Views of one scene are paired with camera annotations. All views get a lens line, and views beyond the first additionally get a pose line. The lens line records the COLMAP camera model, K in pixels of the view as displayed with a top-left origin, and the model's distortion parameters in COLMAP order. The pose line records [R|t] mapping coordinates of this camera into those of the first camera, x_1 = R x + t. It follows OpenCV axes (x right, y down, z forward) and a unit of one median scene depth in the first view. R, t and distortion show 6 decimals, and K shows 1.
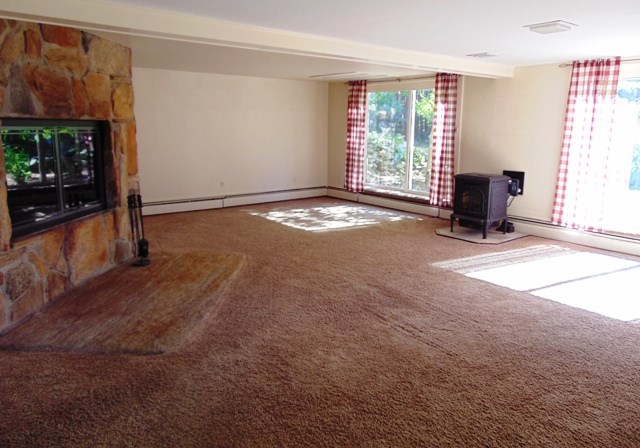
lens RADIAL K [[498.3, 0, 324.1], [0, 498.3, 209.4], [0, 0, 1]] dist [-0.010003, 0.067806]
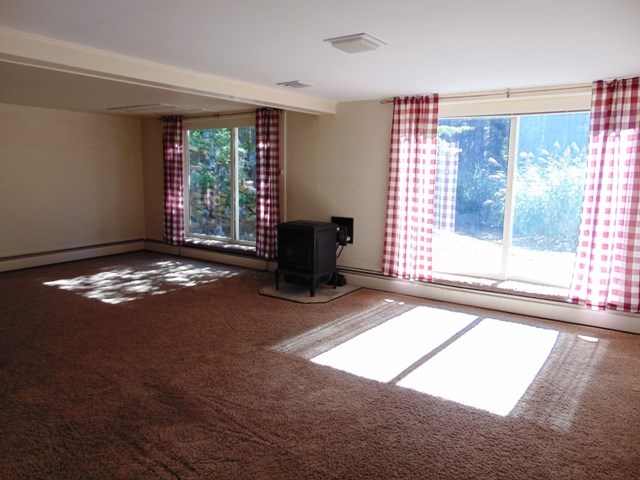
lens RADIAL K [[492.3, 0, 320.0], [0, 492.3, 240.0], [0, 0, 1]] dist [0.004163, 0.006733]
pose [[0.961494, -0.042400, 0.271534, 0.102317], [0.048670, 0.998680, -0.016395, -0.024430], [-0.270481, 0.028979, 0.962289, 0.160479]]
